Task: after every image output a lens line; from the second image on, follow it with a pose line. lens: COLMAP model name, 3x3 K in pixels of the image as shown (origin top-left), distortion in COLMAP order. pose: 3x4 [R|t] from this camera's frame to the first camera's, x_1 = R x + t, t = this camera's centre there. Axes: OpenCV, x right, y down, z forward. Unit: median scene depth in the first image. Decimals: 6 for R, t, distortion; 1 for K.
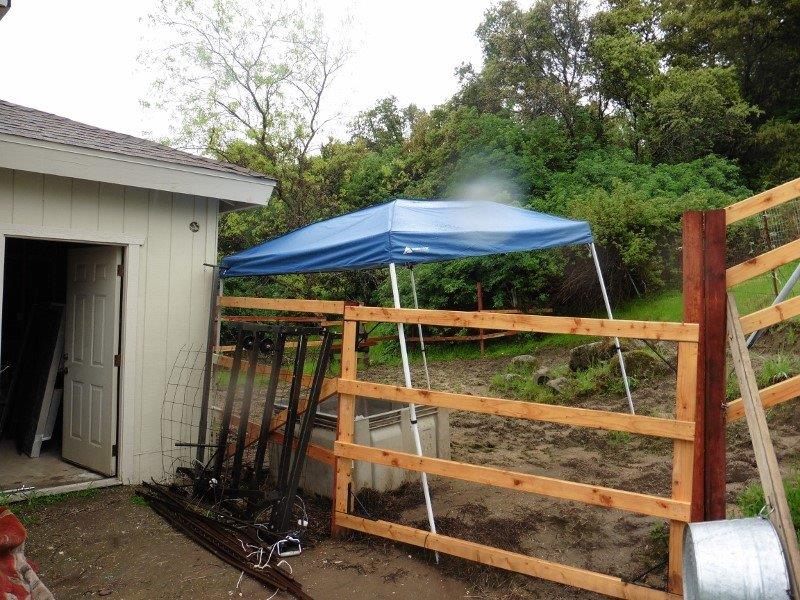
lens RADIAL K [[580.2, 0, 400.5], [0, 580.2, 299.2], [0, 0, 1]] dist [-0.063688, 0.044000]
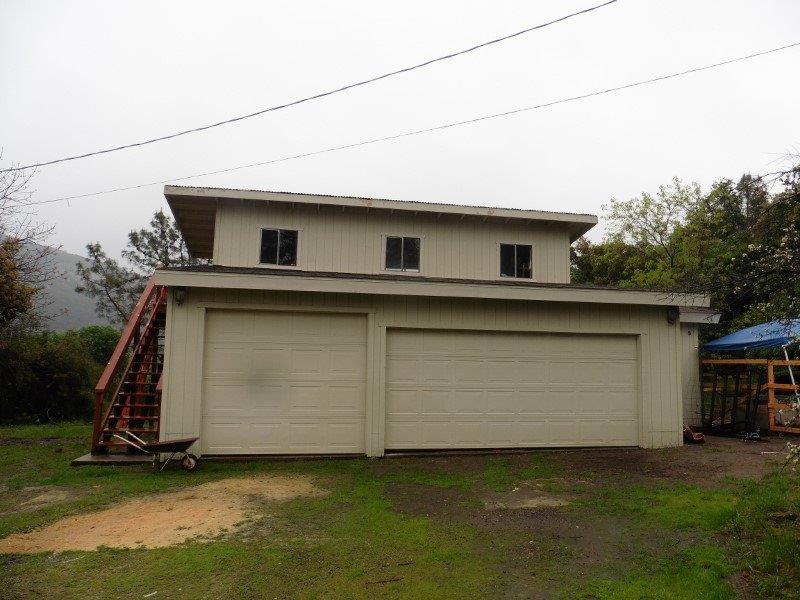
lens RADIAL K [[580.2, 0, 399.5], [0, 580.2, 302.2], [0, 0, 1]] dist [-0.063688, 0.044000]
pose [[0.859700, -0.072928, -0.505567, -0.210407], [0.011984, 0.992363, -0.122768, 0.048597], [0.510659, 0.099485, 0.854008, -2.459630]]
